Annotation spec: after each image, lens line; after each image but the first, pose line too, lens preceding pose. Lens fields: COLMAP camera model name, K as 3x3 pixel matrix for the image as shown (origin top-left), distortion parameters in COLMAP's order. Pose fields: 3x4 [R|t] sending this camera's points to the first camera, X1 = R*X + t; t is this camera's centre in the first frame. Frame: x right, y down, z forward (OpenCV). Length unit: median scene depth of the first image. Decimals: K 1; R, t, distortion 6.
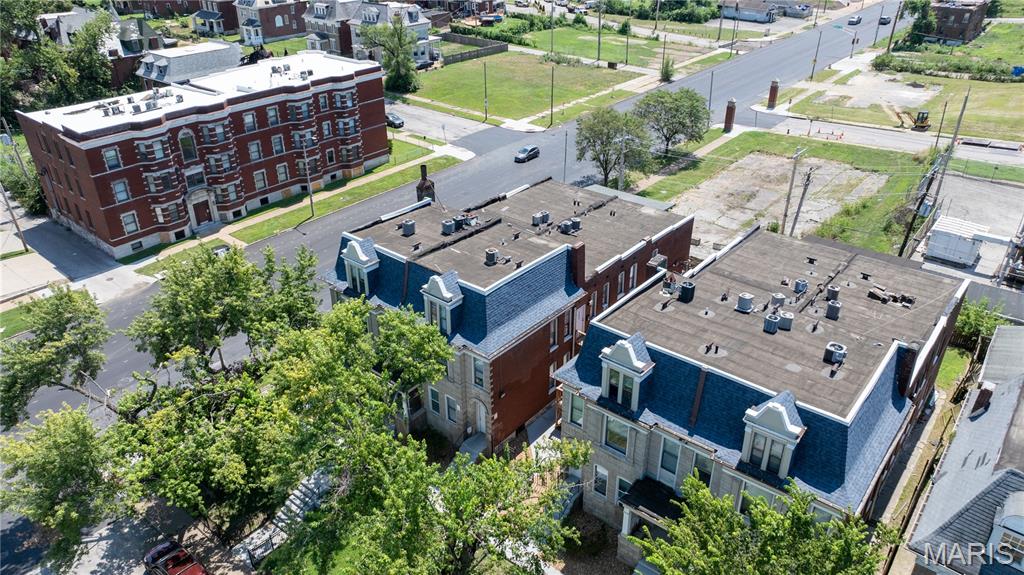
lens RADIAL K [[717.9, 0, 517.0], [0, 717.9, 285.9], [0, 0, 1]] dist [-0.015727, 0.002692]
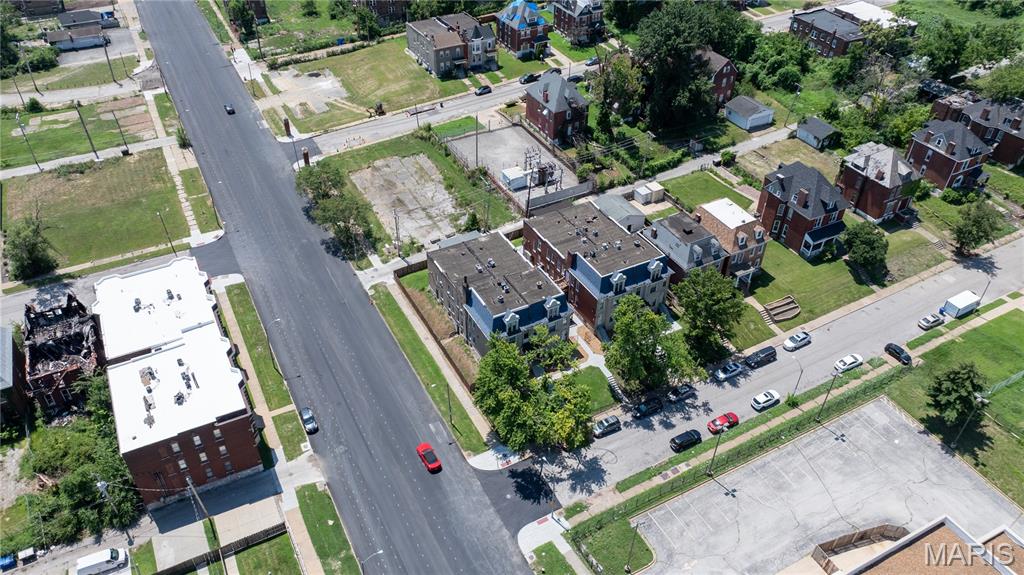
lens RADIAL K [[757.8, 0, 489.8], [0, 757.8, 285.2], [0, 0, 1]] dist [-0.022275, 0.002153]
pose [[0.409149, -0.574376, 0.709006, -0.827071], [0.443915, 0.804165, 0.395294, -0.485588], [-0.797205, 0.153005, 0.583998, -0.183998]]
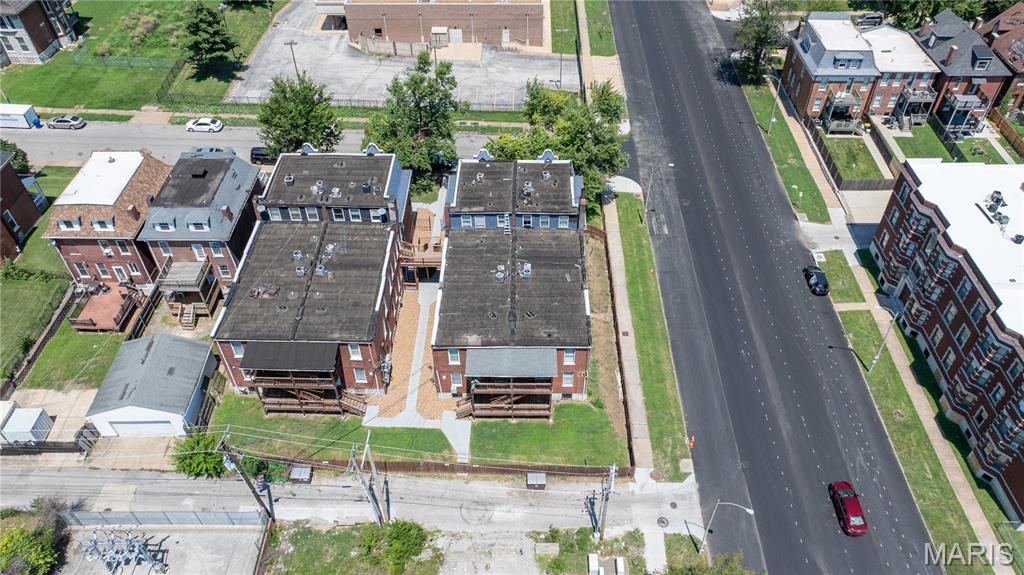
lens RADIAL K [[717.9, 0, 517.0], [0, 717.9, 285.9], [0, 0, 1]] dist [-0.015727, 0.002692]
pose [[-0.785299, 0.435908, -0.439647, 0.315229], [-0.297616, 0.356897, 0.885465, -0.613403], [0.542890, 0.826201, -0.150538, 0.618015]]
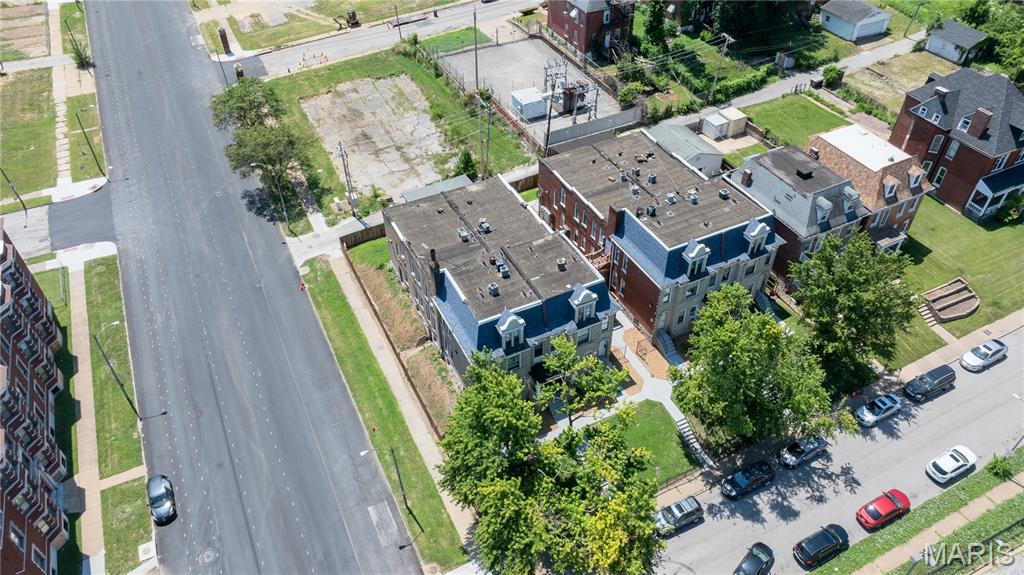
lens RADIAL K [[717.9, 0, 517.0], [0, 717.9, 285.9], [0, 0, 1]] dist [-0.015727, 0.002692]
pose [[0.413441, -0.612507, 0.673723, -0.451028], [0.445073, 0.781449, 0.437318, -0.285379], [-0.794340, 0.119050, 0.595693, 0.073192]]
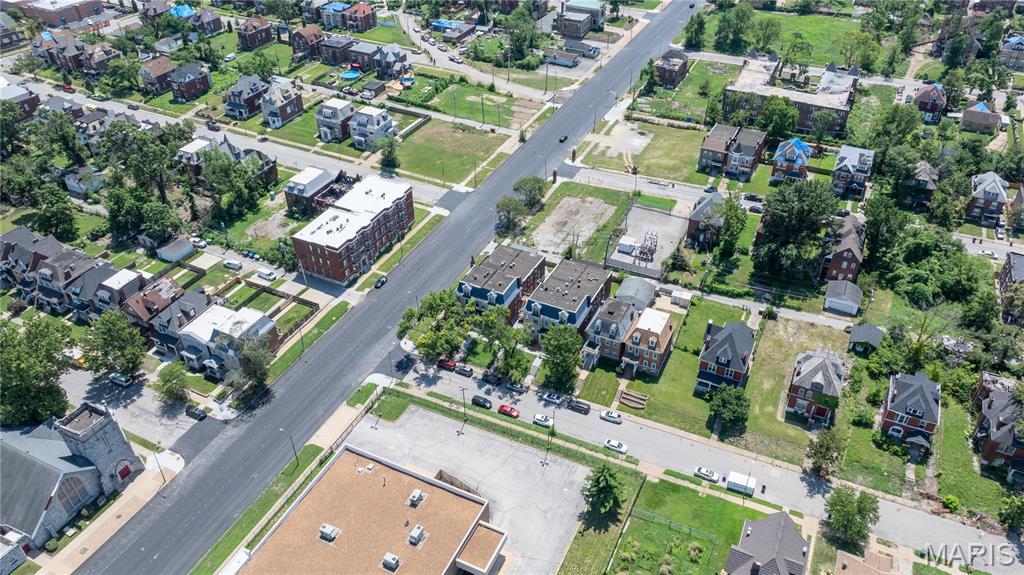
lens RADIAL K [[736.5, 0, 533.0], [0, 736.5, 285.5], [0, 0, 1]] dist [-0.034606, 0.037833]
pose [[0.969476, -0.142348, 0.199634, -0.284310], [0.111328, 0.981004, 0.158864, -0.277879], [-0.218456, -0.131790, 0.966907, -1.284832]]
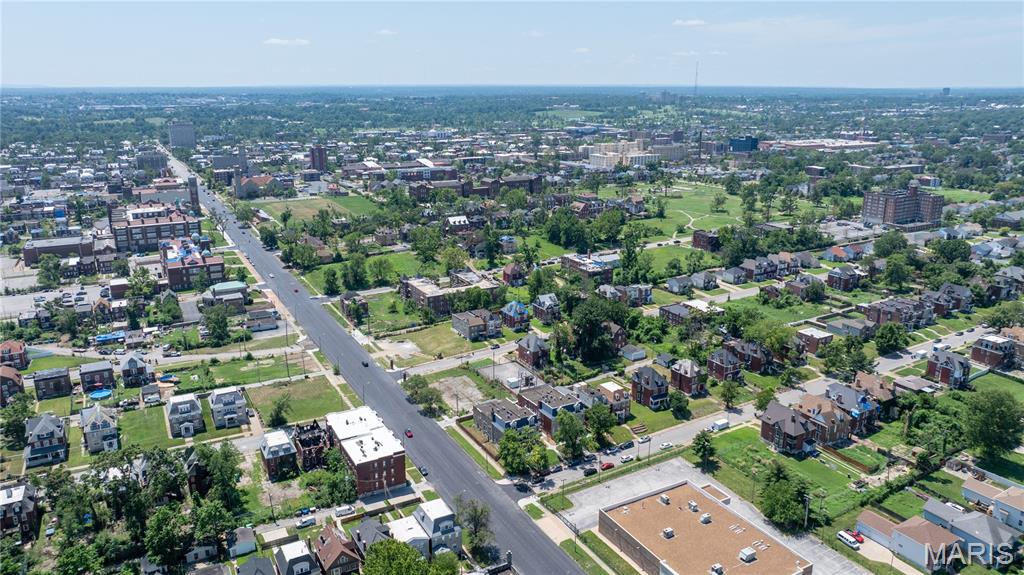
lens RADIAL K [[717.9, 0, 517.0], [0, 717.9, 285.9], [0, 0, 1]] dist [-0.015727, 0.002692]
pose [[0.370820, -0.252088, 0.893837, -2.042397], [0.450850, 0.890299, 0.064049, -0.553288], [-0.811928, 0.379236, 0.443795, -0.787893]]
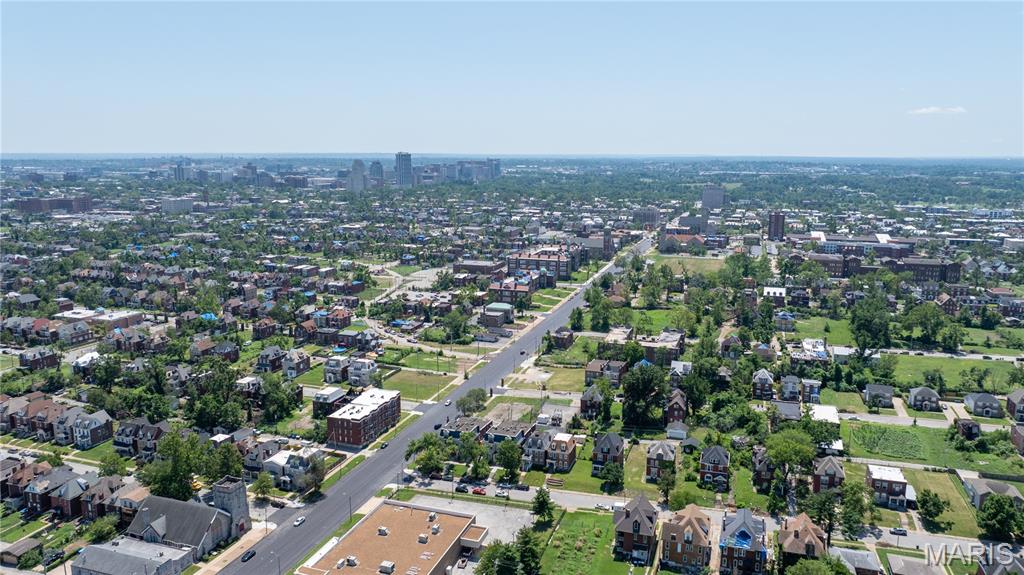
lens RADIAL K [[717.9, 0, 517.0], [0, 717.9, 285.9], [0, 0, 1]] dist [-0.015727, 0.002692]
pose [[0.935116, -0.060593, 0.349124, -0.749530], [0.168182, 0.943116, -0.286787, 0.284210], [-0.311887, 0.326896, 0.892113, -2.246158]]
